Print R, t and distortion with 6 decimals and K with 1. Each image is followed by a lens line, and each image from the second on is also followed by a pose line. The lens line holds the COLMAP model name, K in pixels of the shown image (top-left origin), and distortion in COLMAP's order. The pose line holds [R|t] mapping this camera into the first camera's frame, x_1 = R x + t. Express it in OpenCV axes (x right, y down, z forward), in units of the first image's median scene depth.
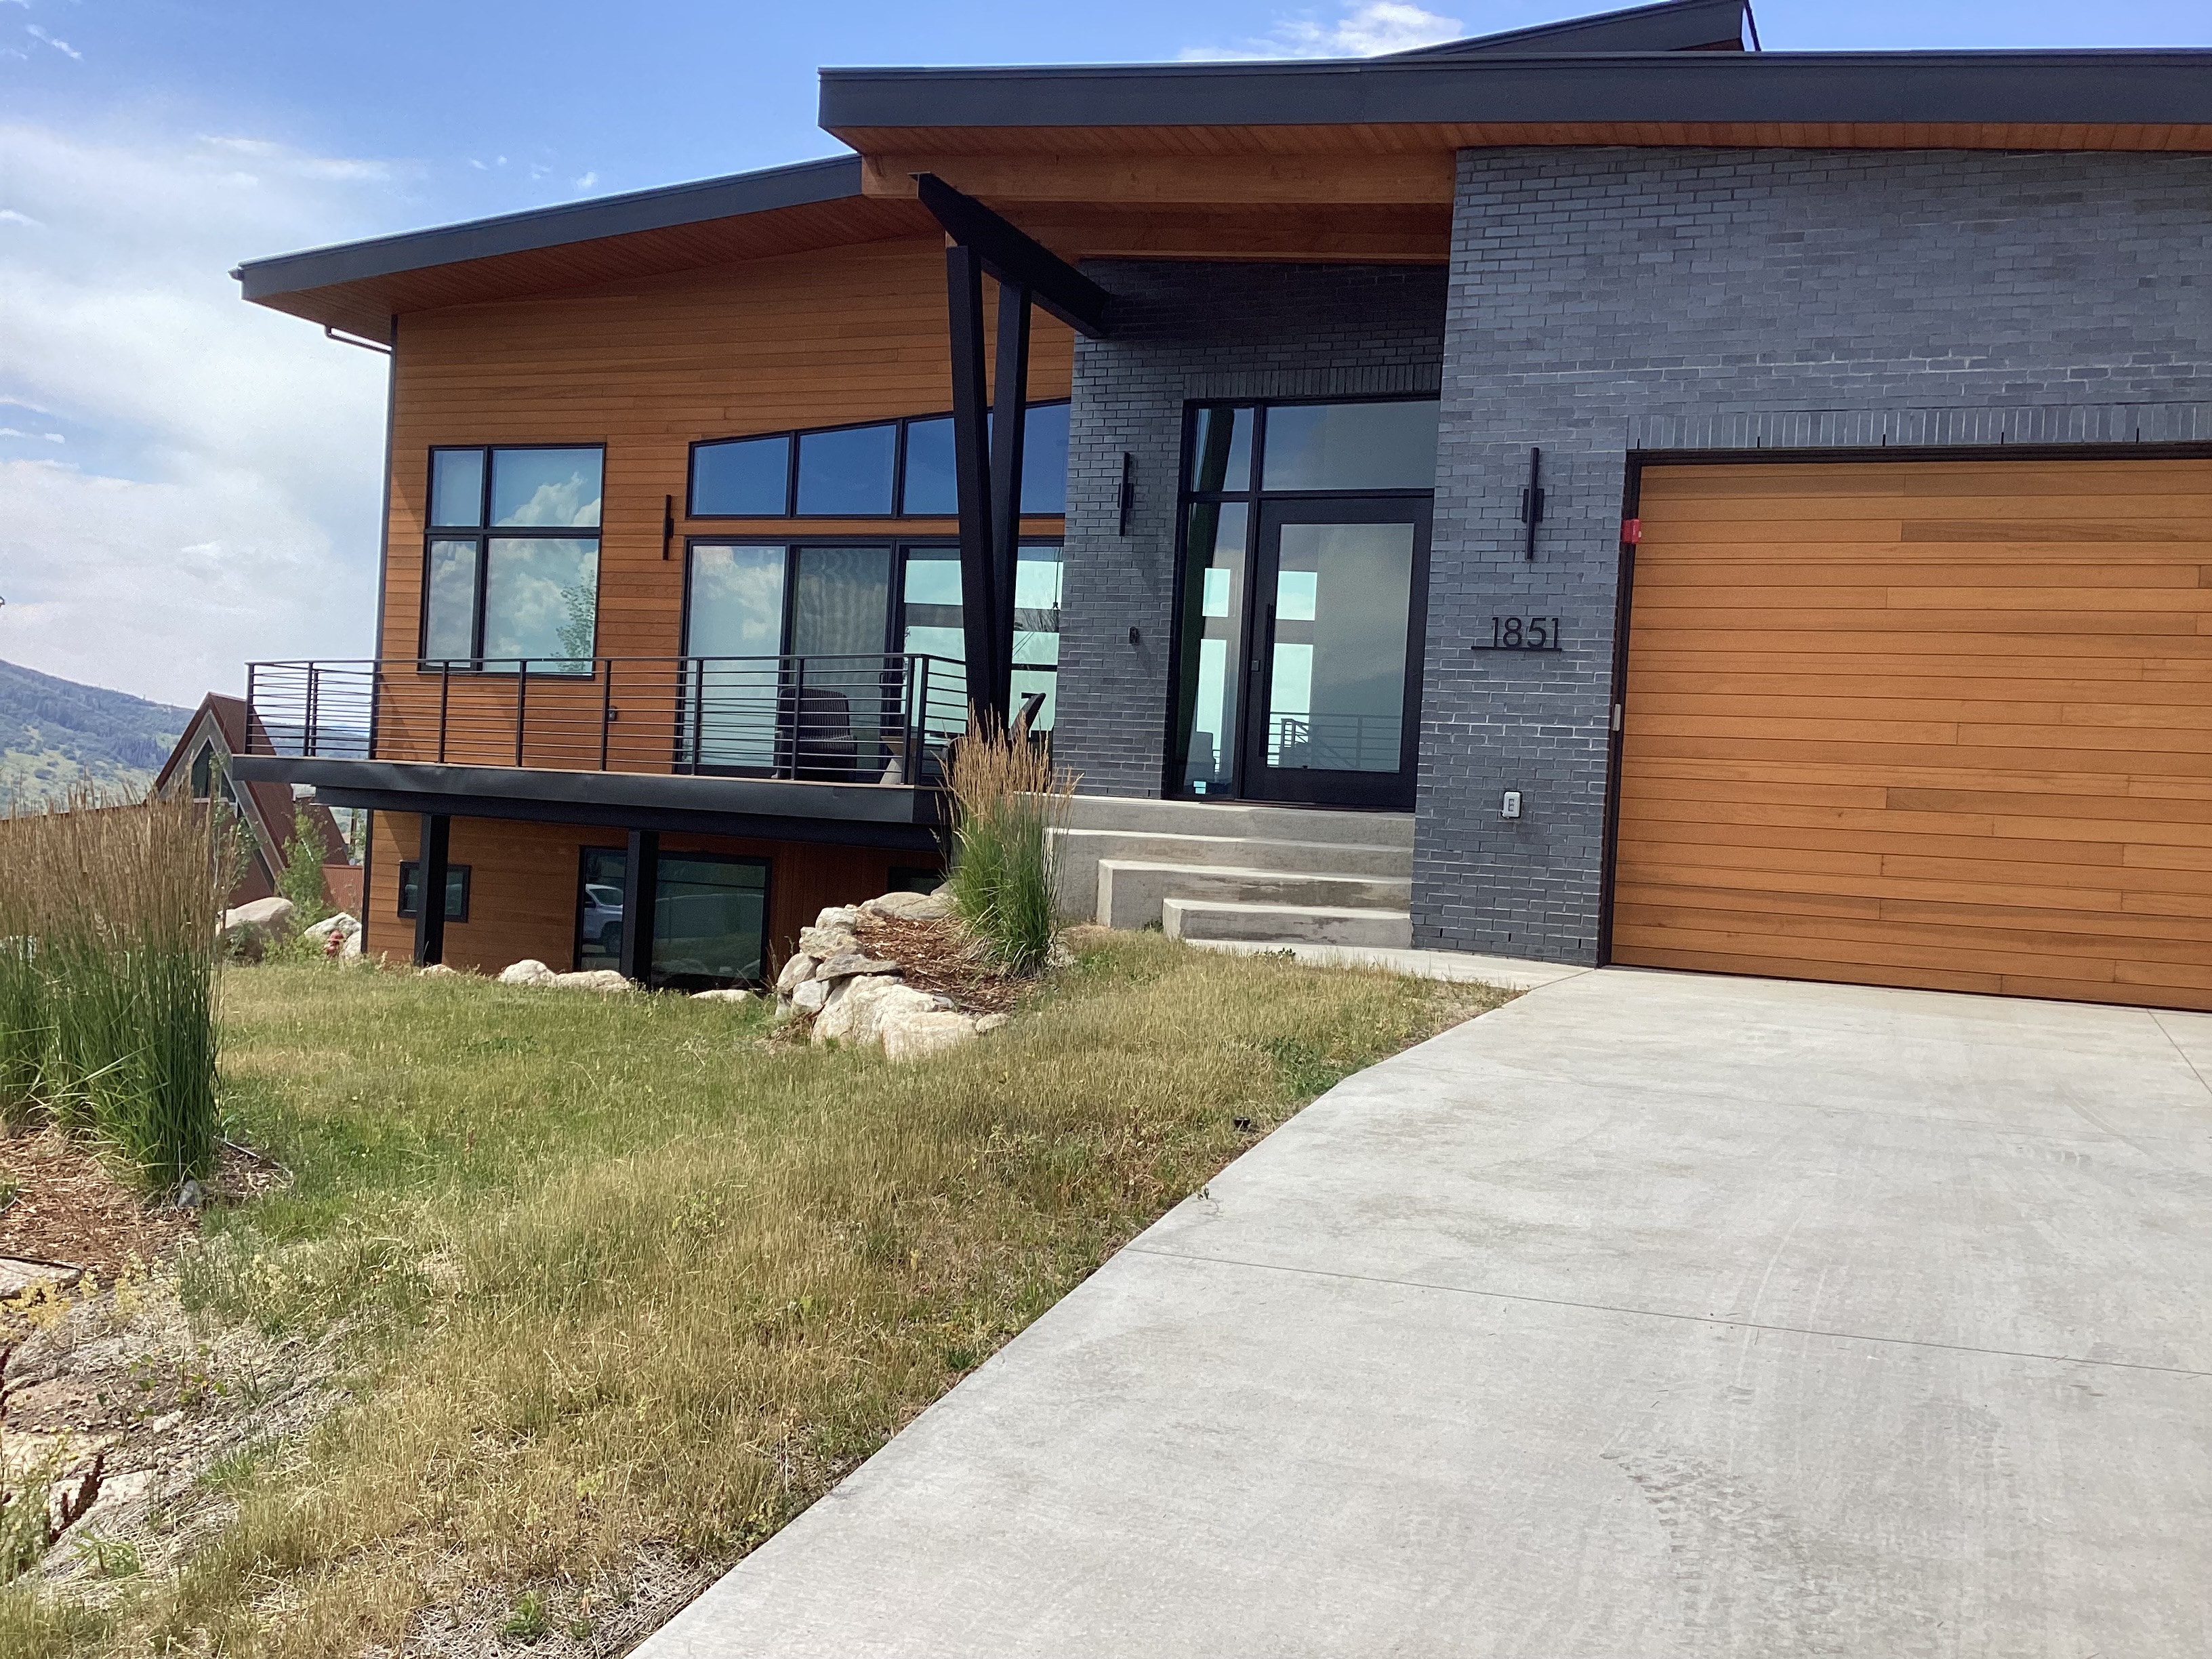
lens RADIAL K [[2009.2, 0, 1112.5], [0, 2009.2, 810.1], [0, 0, 1]] dist [0.135125, -0.288068]
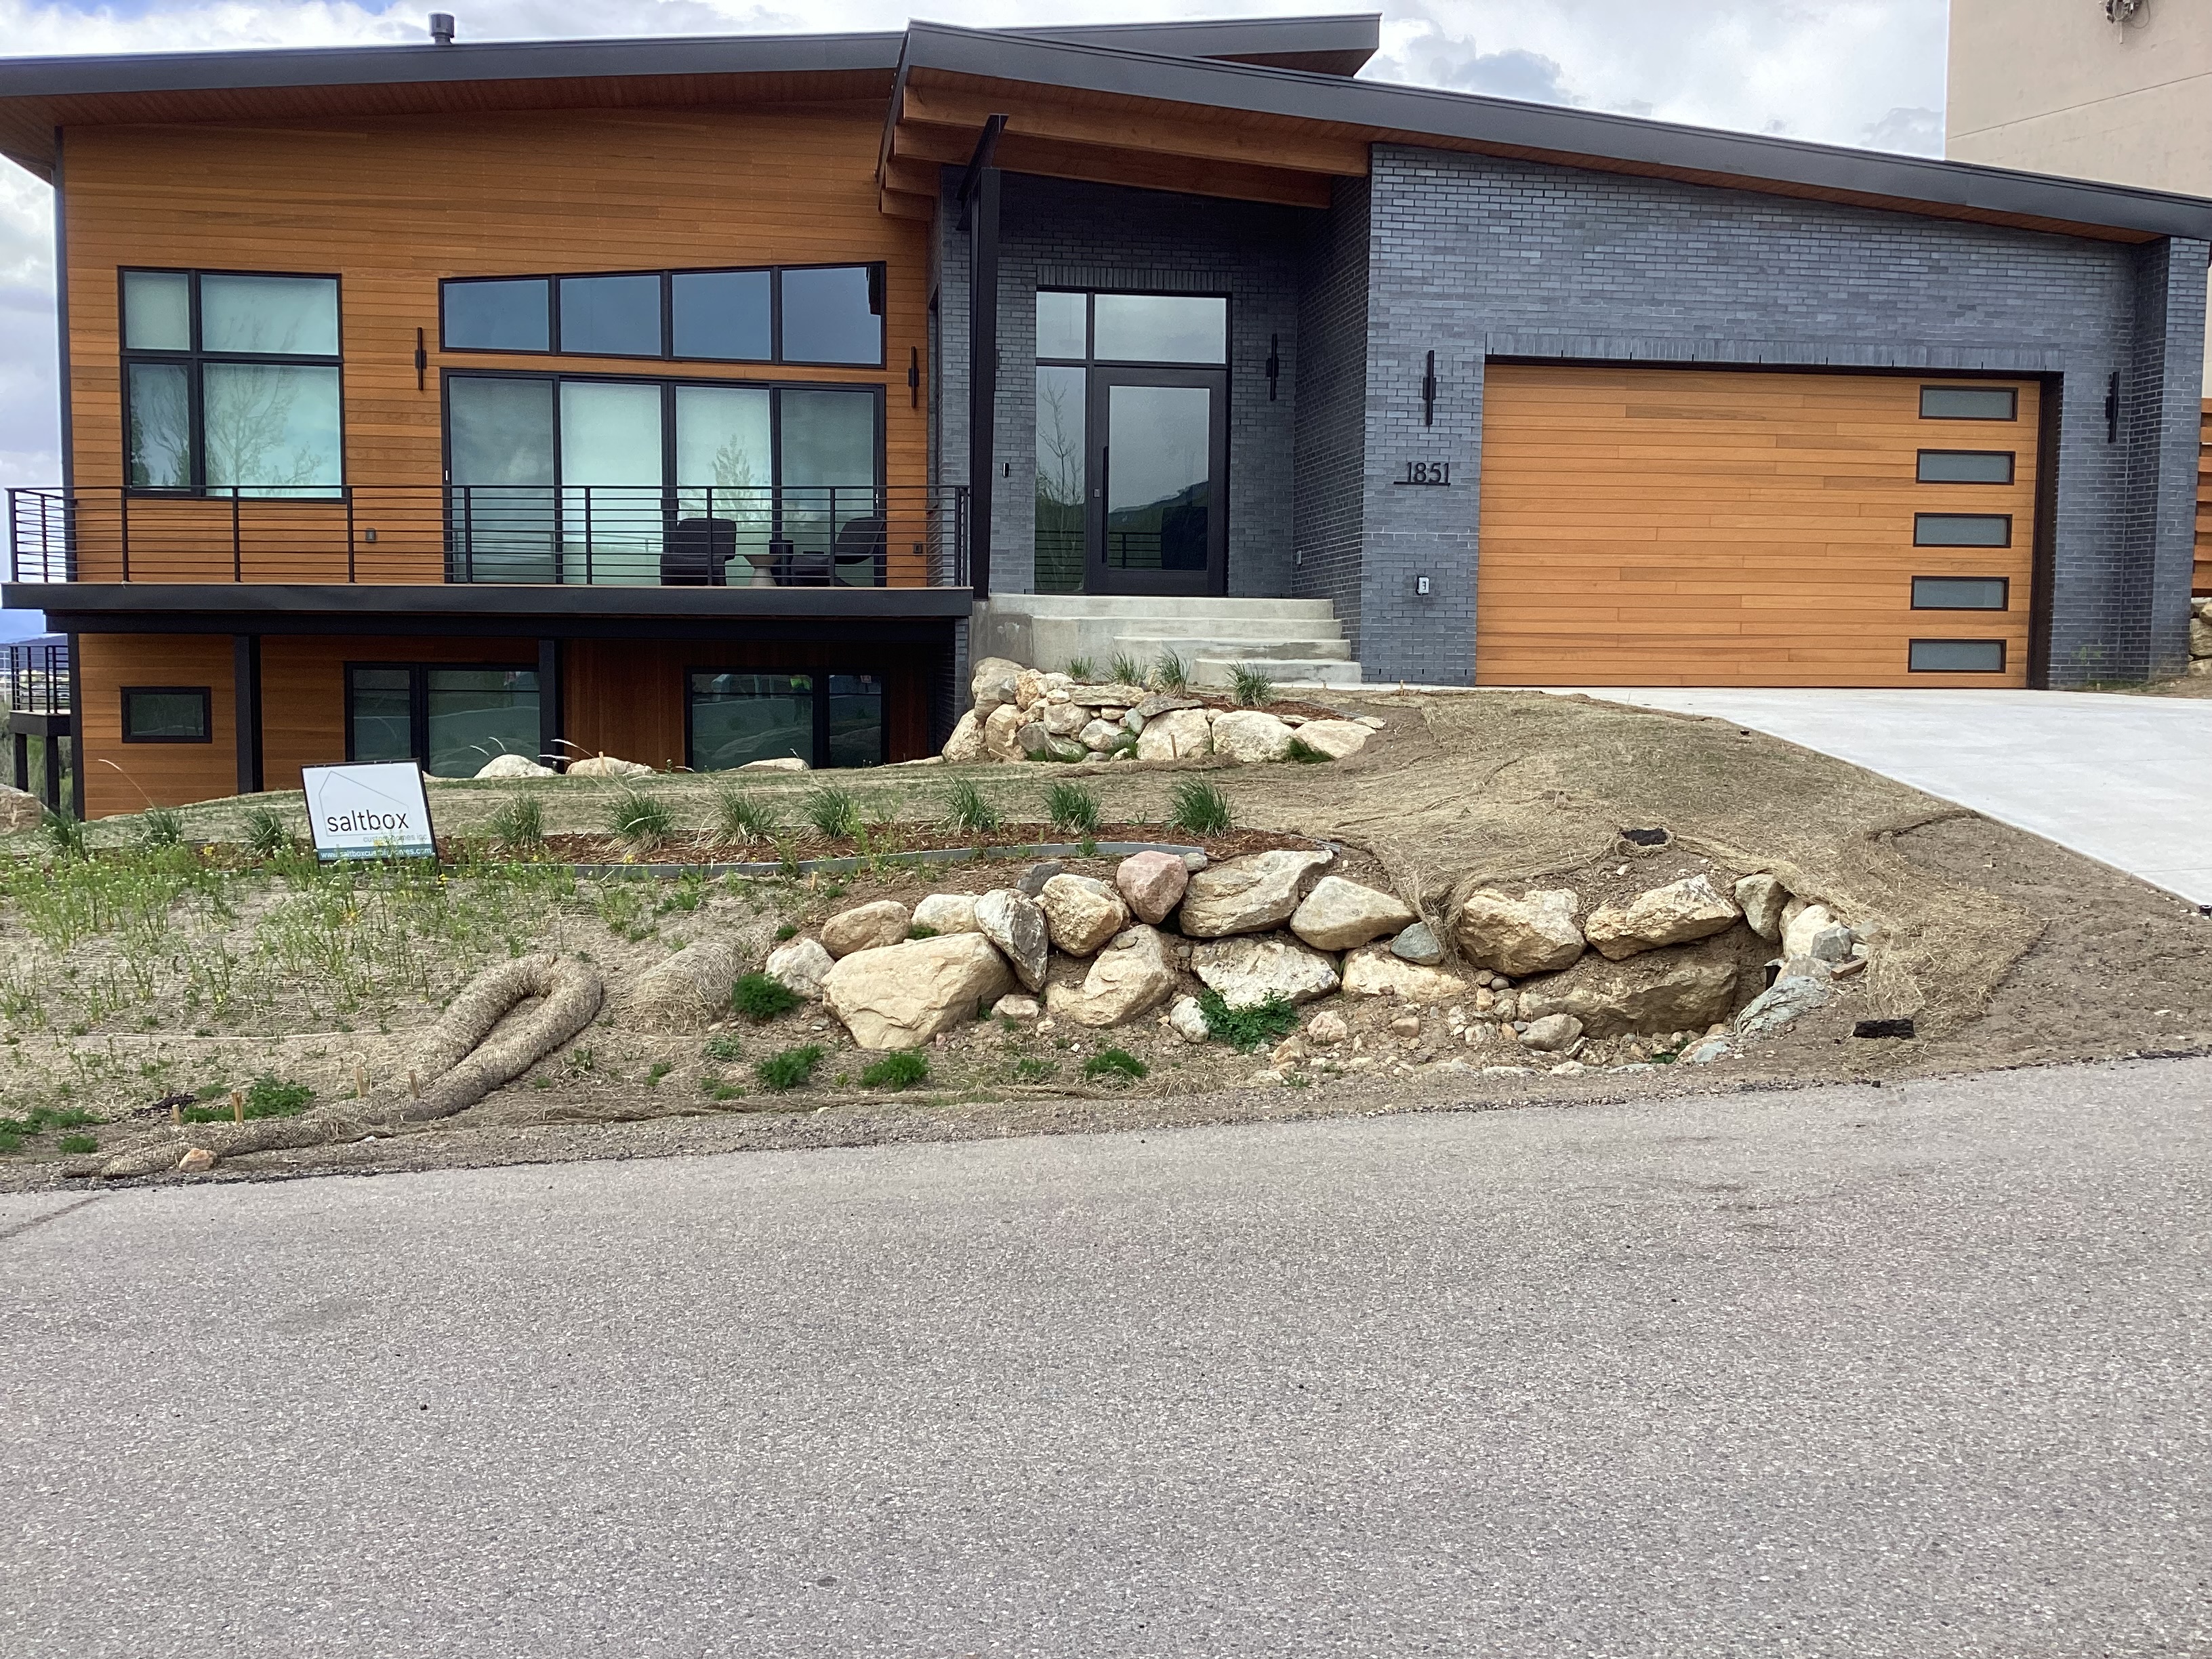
lens RADIAL K [[2009.2, 0, 1112.5], [0, 2009.2, 810.1], [0, 0, 1]] dist [0.135125, -0.288068]
pose [[0.856275, -0.083941, 0.509653, -0.799577], [0.036811, 0.994115, 0.101887, 0.002081], [-0.515206, -0.068482, 0.854326, -0.208012]]
